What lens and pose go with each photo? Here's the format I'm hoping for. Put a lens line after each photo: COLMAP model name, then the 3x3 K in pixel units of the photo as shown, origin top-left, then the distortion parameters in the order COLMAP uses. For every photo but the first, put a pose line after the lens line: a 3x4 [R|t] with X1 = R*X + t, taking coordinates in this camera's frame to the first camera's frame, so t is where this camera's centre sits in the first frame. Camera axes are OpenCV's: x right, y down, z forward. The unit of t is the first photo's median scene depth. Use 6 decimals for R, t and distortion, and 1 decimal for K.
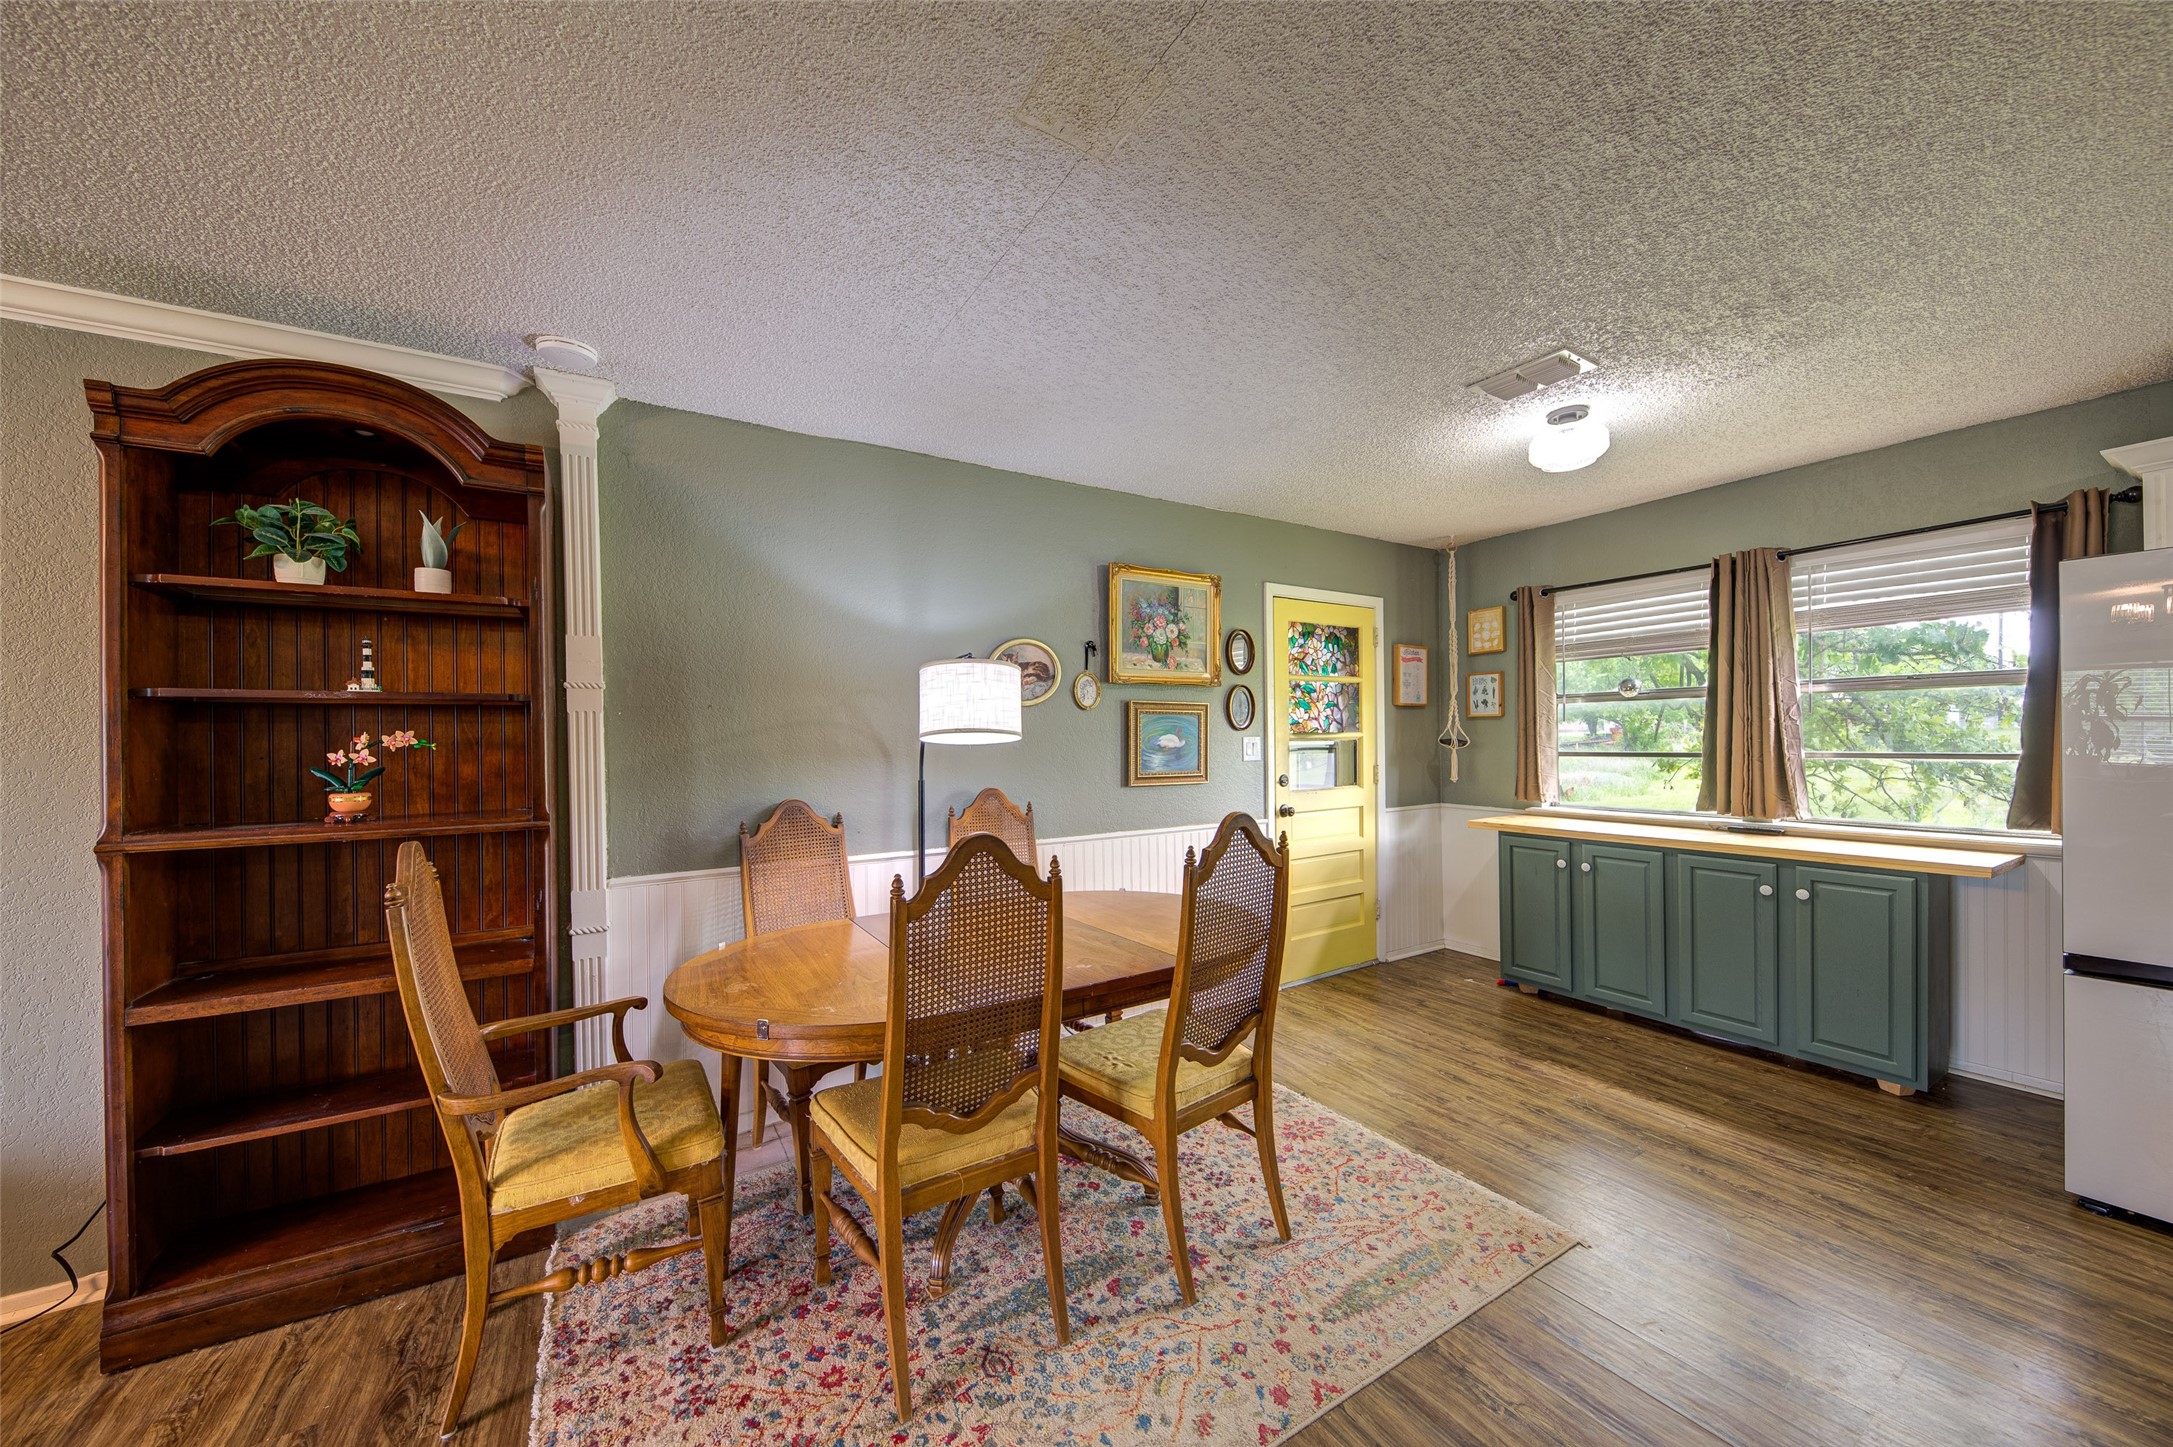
lens RADIAL K [[796.4, 0, 1096.7], [0, 796.4, 746.2], [0, 0, 1]] dist [-0.000901, -0.000255]
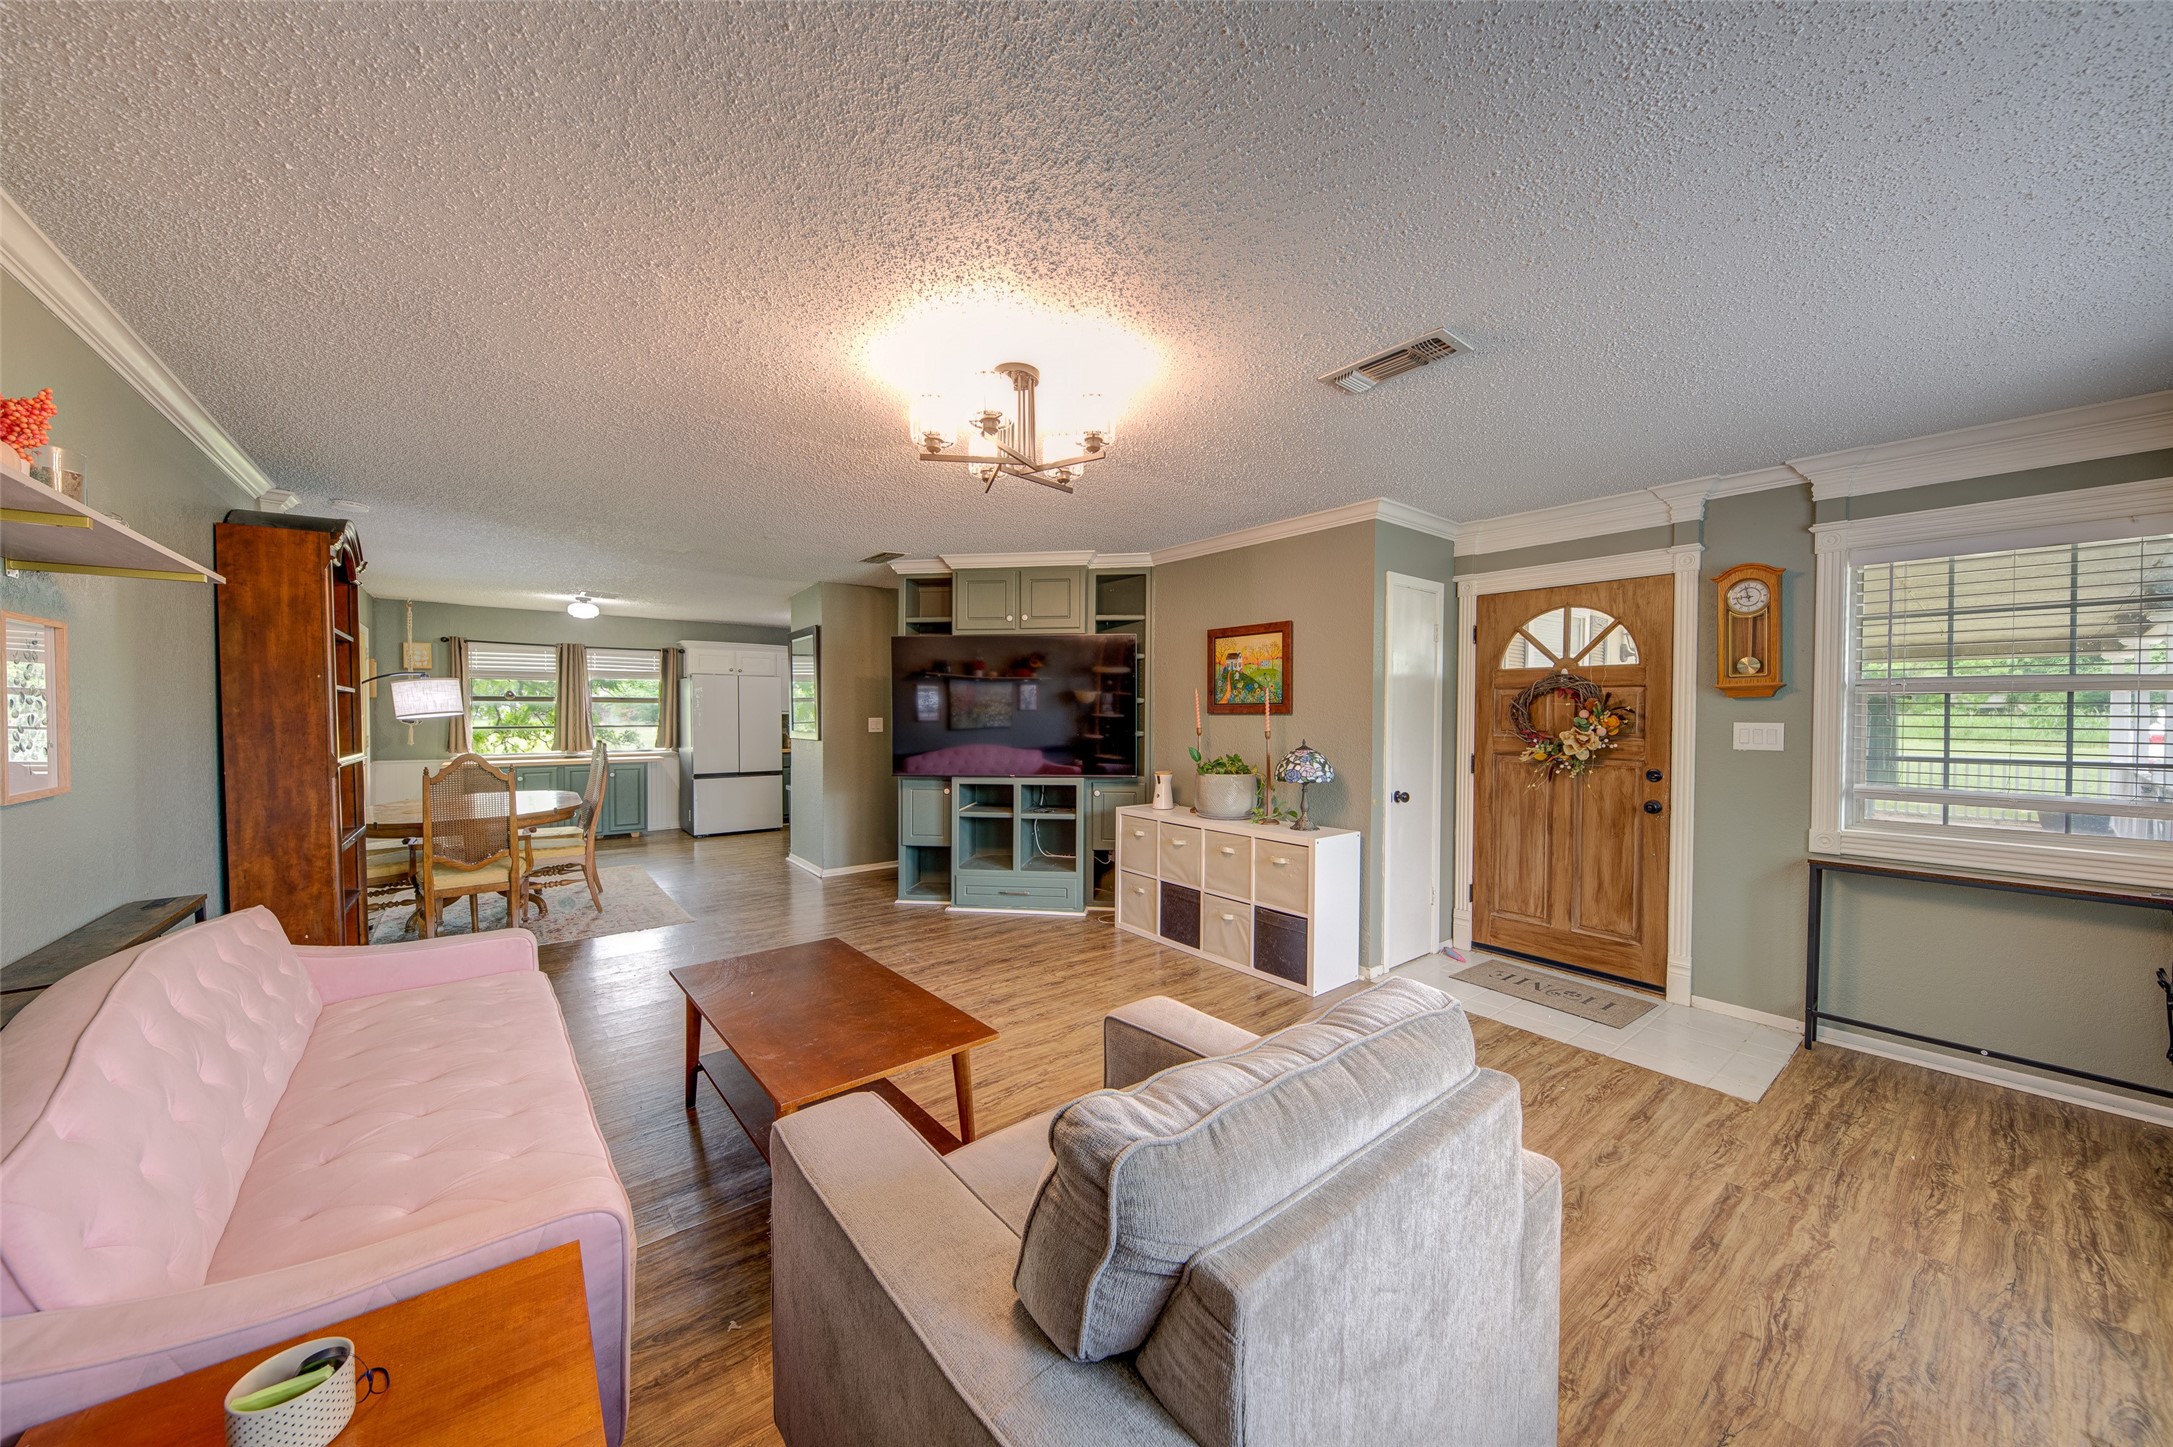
lens RADIAL K [[753.3, 0, 1086.5], [0, 753.3, 723.5], [0, 0, 1]] dist [0.000557, -0.000012]
pose [[-0.119457, -0.009309, 0.992796, -1.440177], [0.002571, 0.999950, 0.009686, -0.014165], [-0.992836, 0.003710, -0.119427, -0.246957]]
